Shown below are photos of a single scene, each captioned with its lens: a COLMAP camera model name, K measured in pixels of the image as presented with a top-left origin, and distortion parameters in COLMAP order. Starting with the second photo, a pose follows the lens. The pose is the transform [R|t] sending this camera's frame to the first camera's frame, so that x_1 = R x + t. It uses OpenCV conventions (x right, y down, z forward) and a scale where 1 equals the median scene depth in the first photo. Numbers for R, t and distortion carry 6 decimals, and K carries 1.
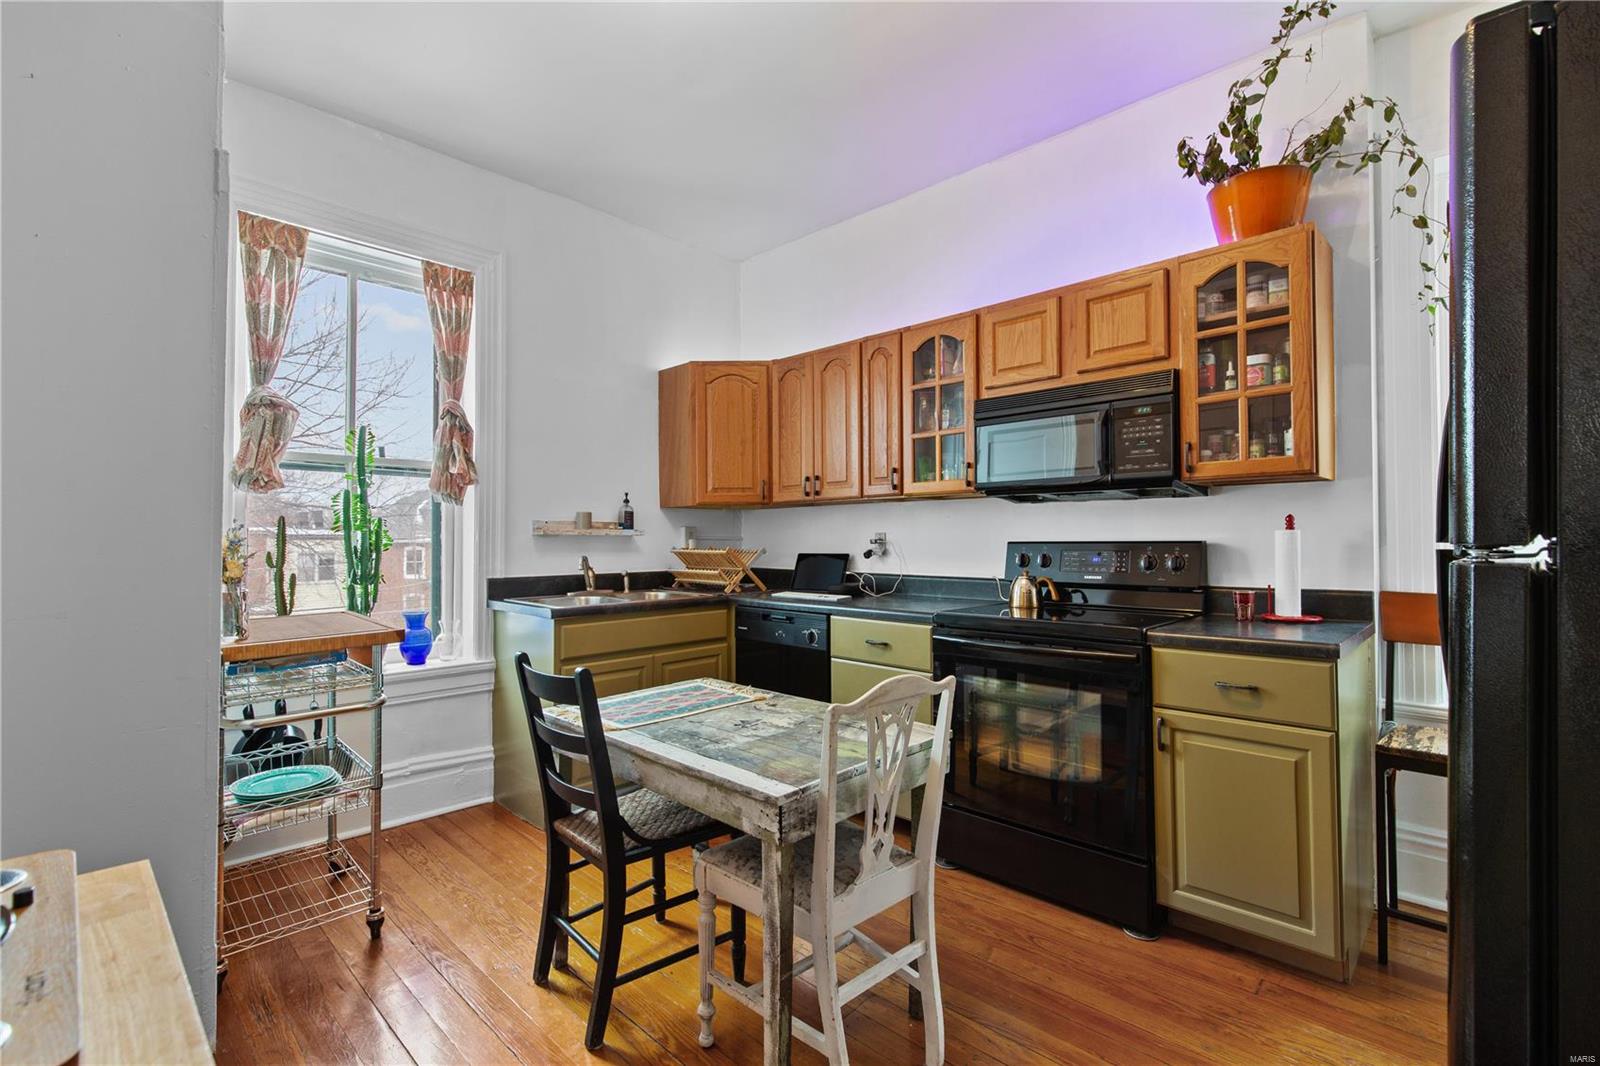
lens RADIAL K [[723.3, 0, 803.1], [0, 723.3, 529.2], [0, 0, 1]] dist [-0.002138, -0.000181]
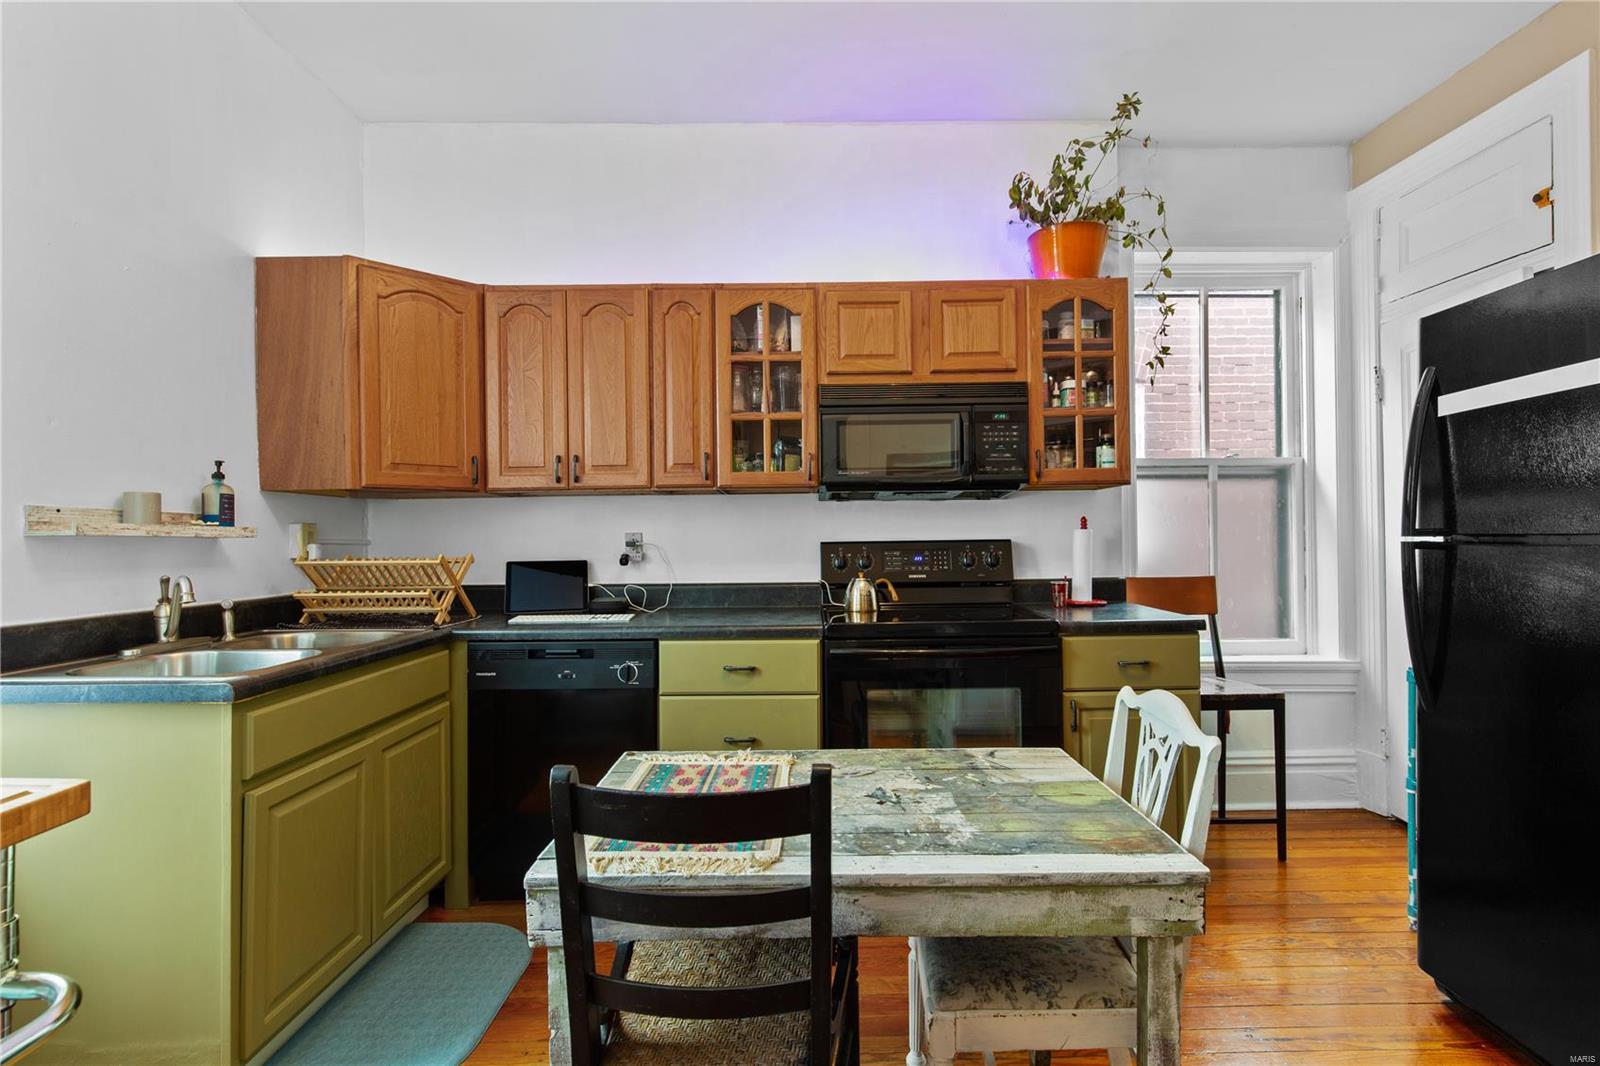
lens RADIAL K [[750.9, 0, 800.0], [0, 750.9, 533.0], [0, 0, 1]] dist [0.004089, -0.000288]
pose [[0.713170, 0.000722, 0.700991, -0.403403], [-0.001187, 0.999999, 0.000178, 0.005506], [-0.700990, -0.000959, 0.713170, 0.328579]]
